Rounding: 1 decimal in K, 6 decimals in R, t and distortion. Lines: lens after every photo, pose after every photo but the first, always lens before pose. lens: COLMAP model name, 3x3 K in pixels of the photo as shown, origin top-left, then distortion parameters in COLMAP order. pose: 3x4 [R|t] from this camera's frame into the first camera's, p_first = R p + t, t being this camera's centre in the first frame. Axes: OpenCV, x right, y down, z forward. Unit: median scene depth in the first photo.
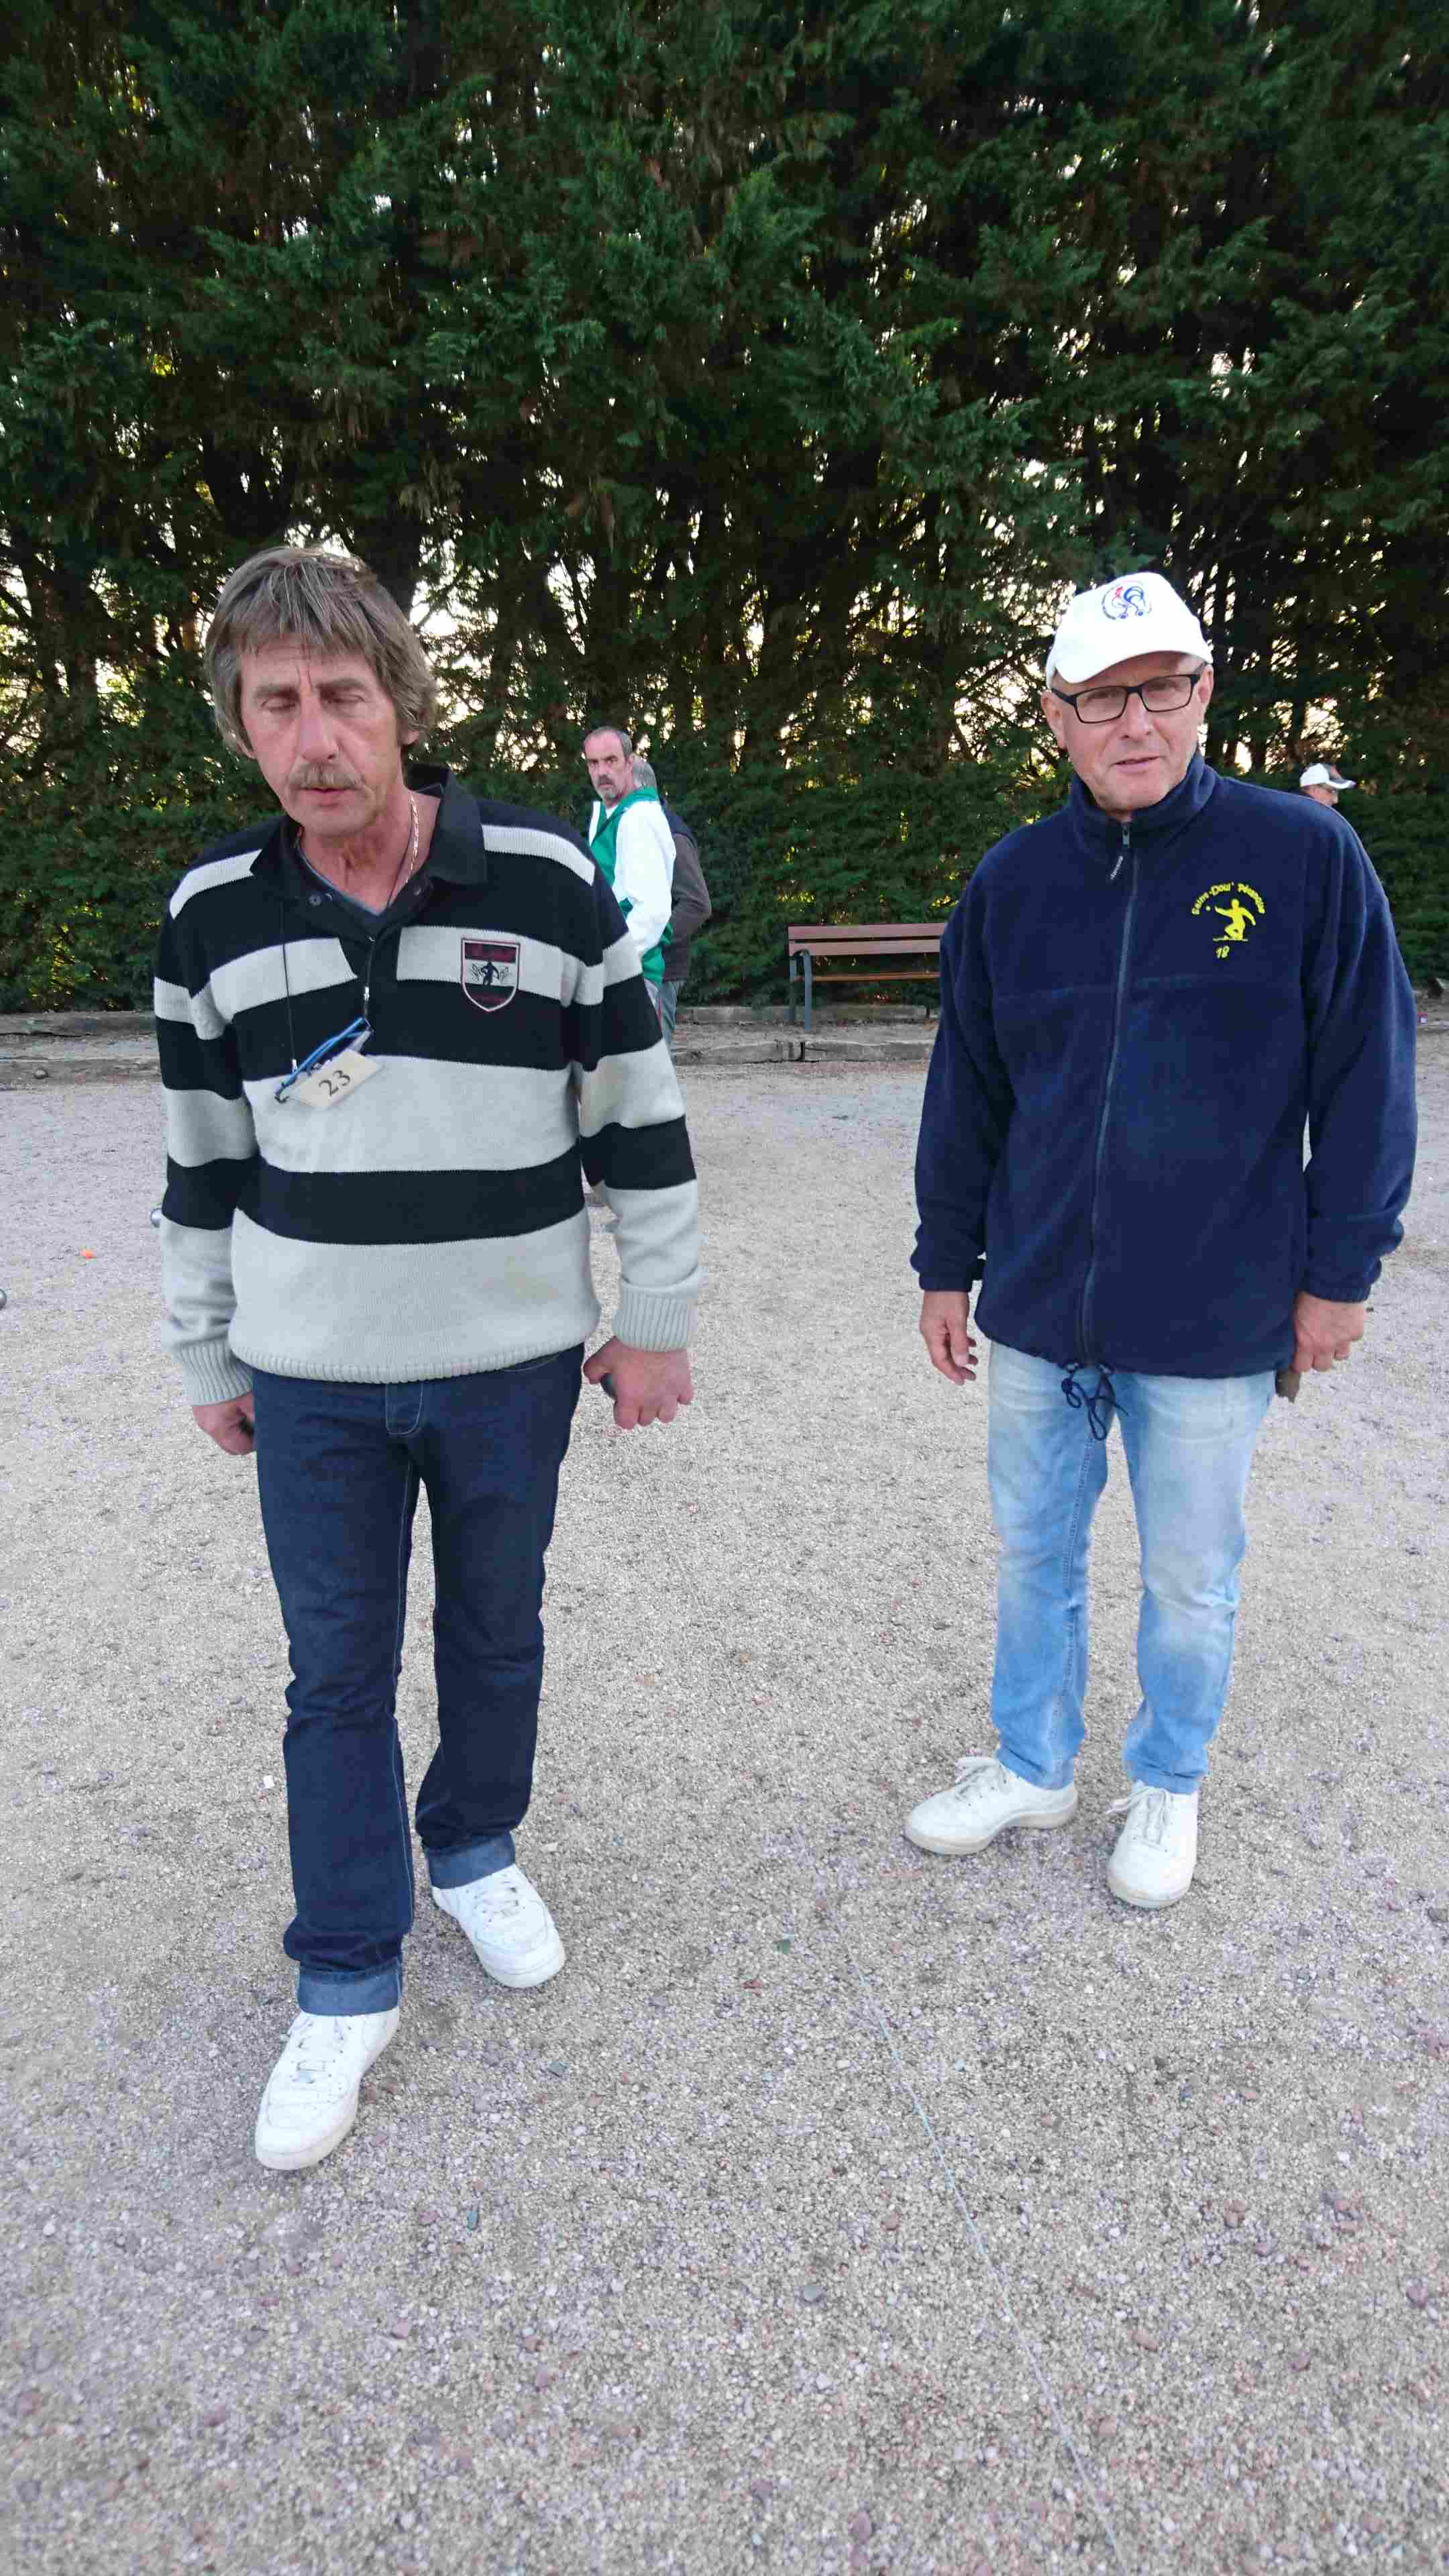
lens RADIAL K [[1719.1, 0, 714.1], [0, 1719.1, 1295.2], [0, 0, 1]] dist [0.026708, -0.004678]
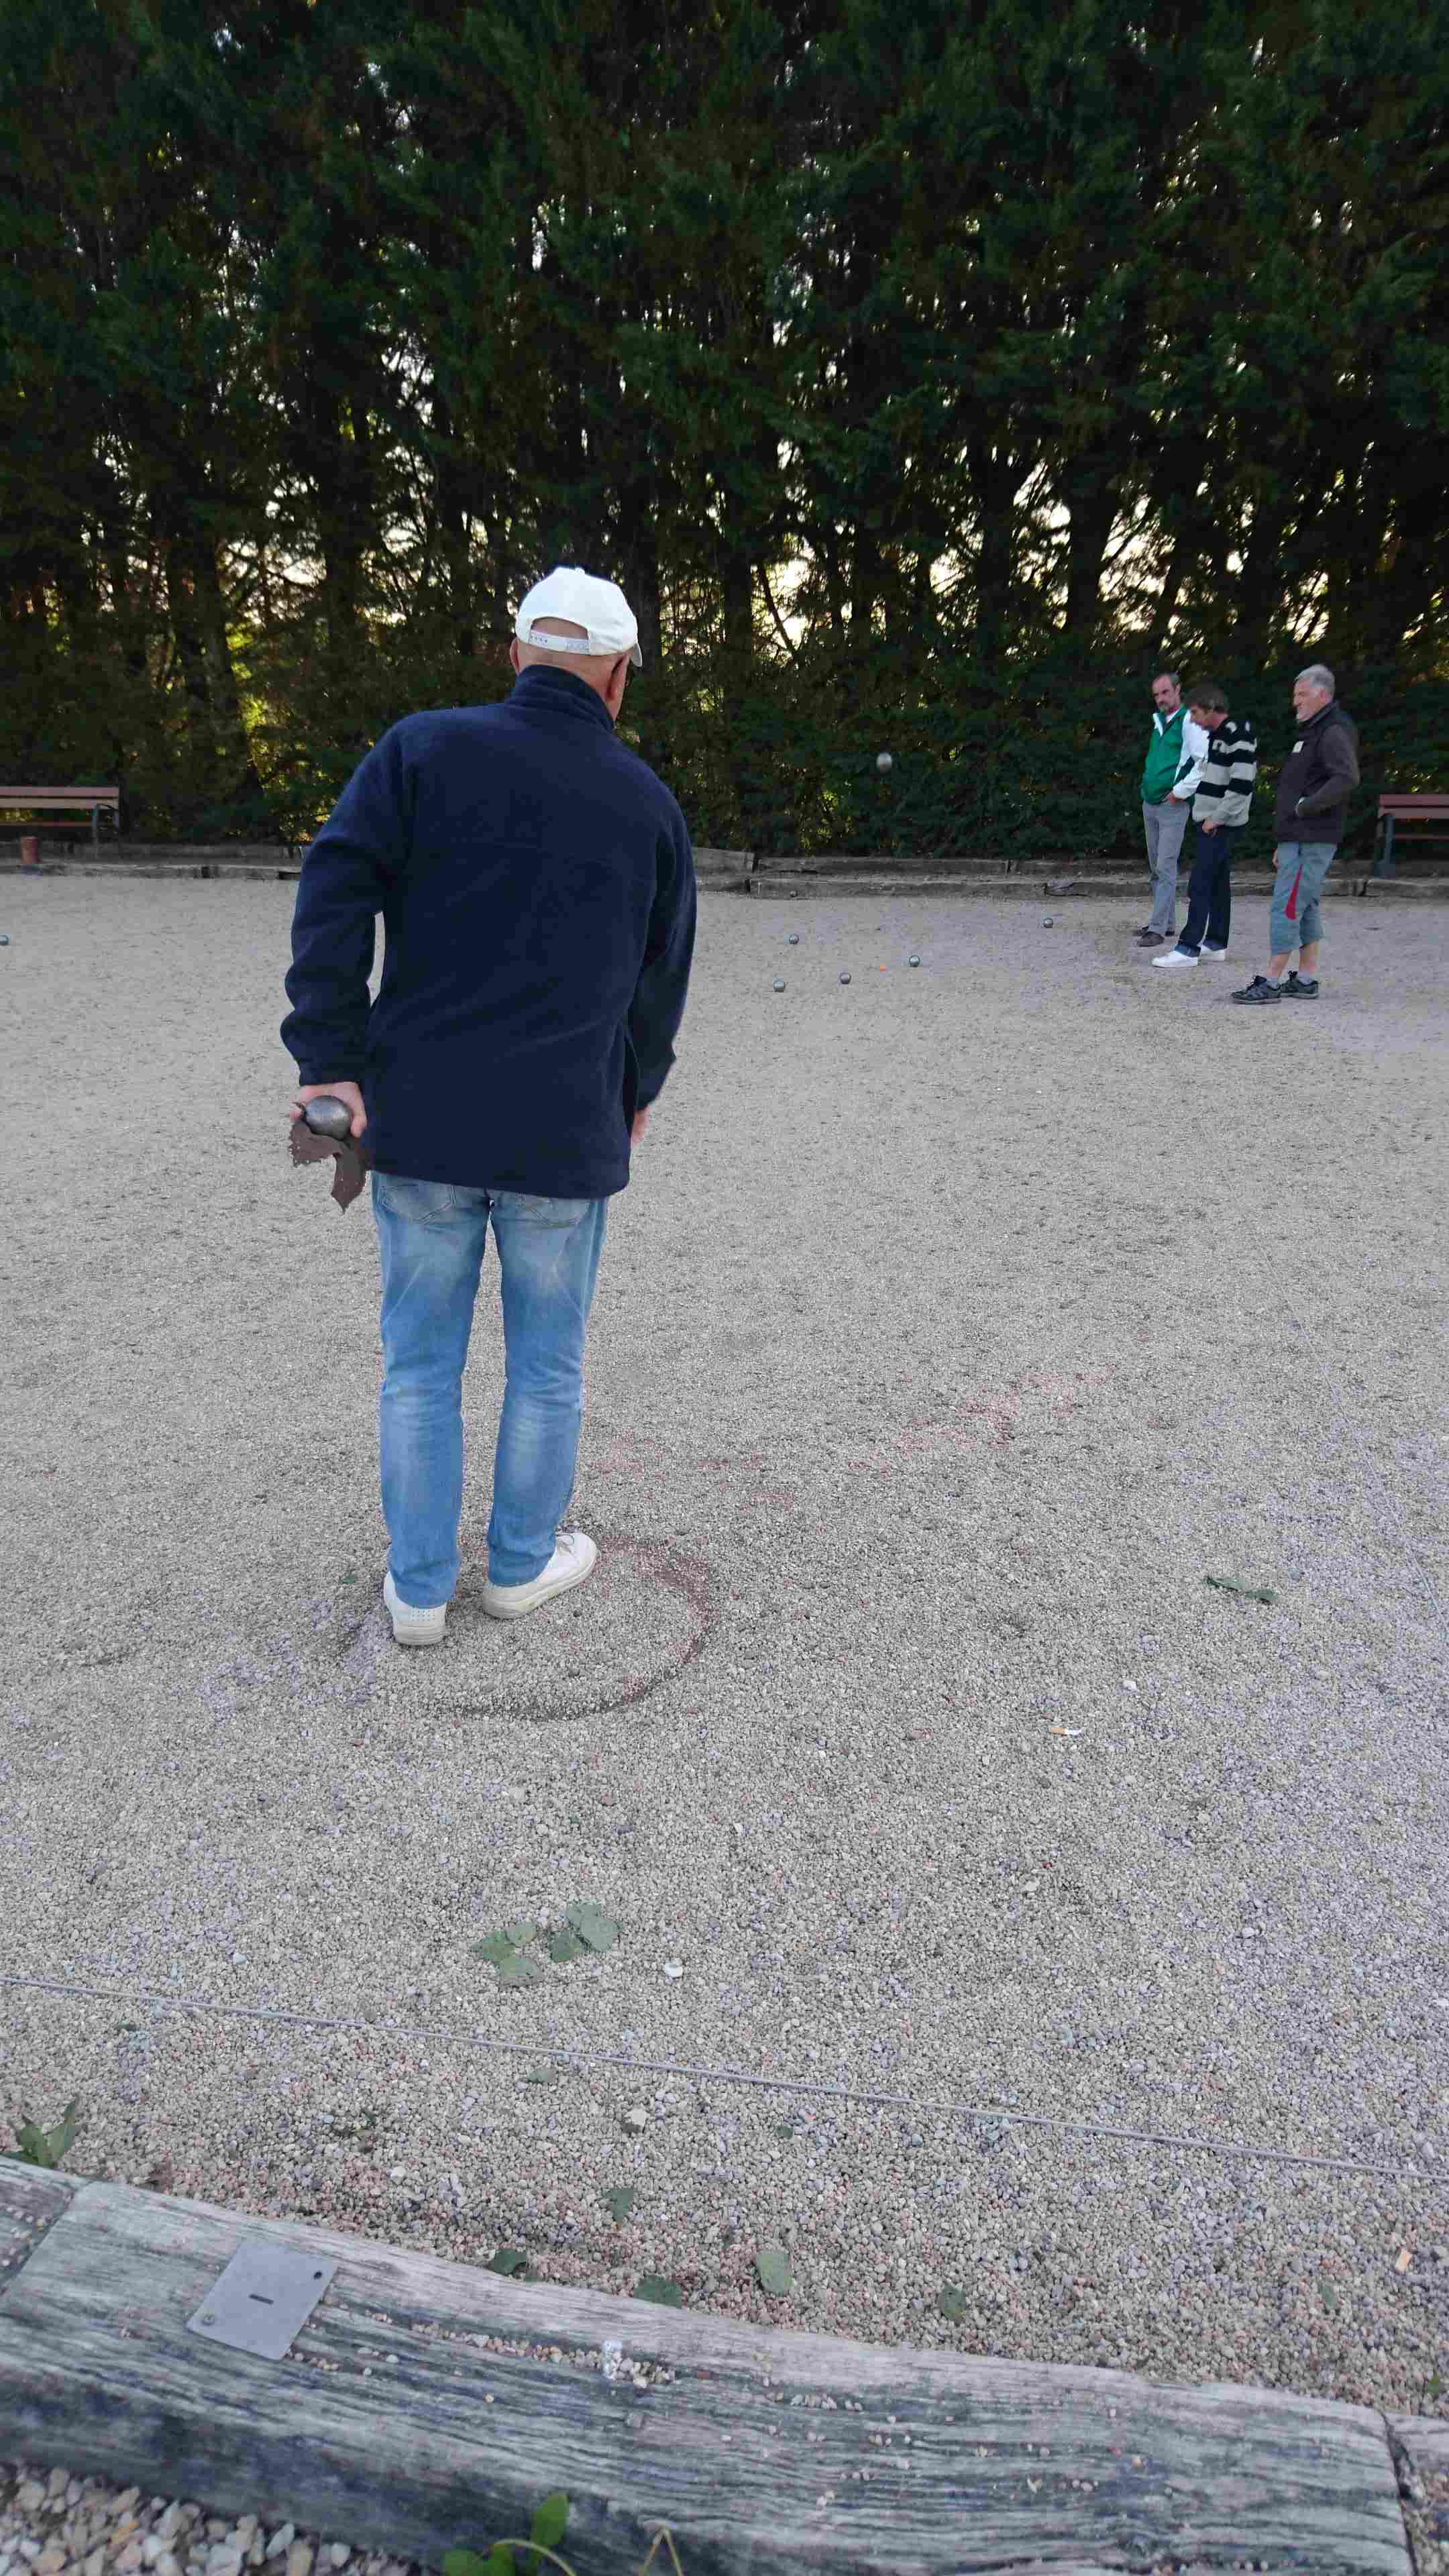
lens RADIAL K [[1719.1, 0, 715.5], [0, 1719.1, 1307.5], [0, 0, 1]] dist [0.026708, -0.004678]
pose [[0.934607, 0.109053, -0.338551, 0.070315], [-0.083708, 0.992541, 0.088631, 0.106765], [0.345691, -0.054496, 0.936764, -0.463581]]
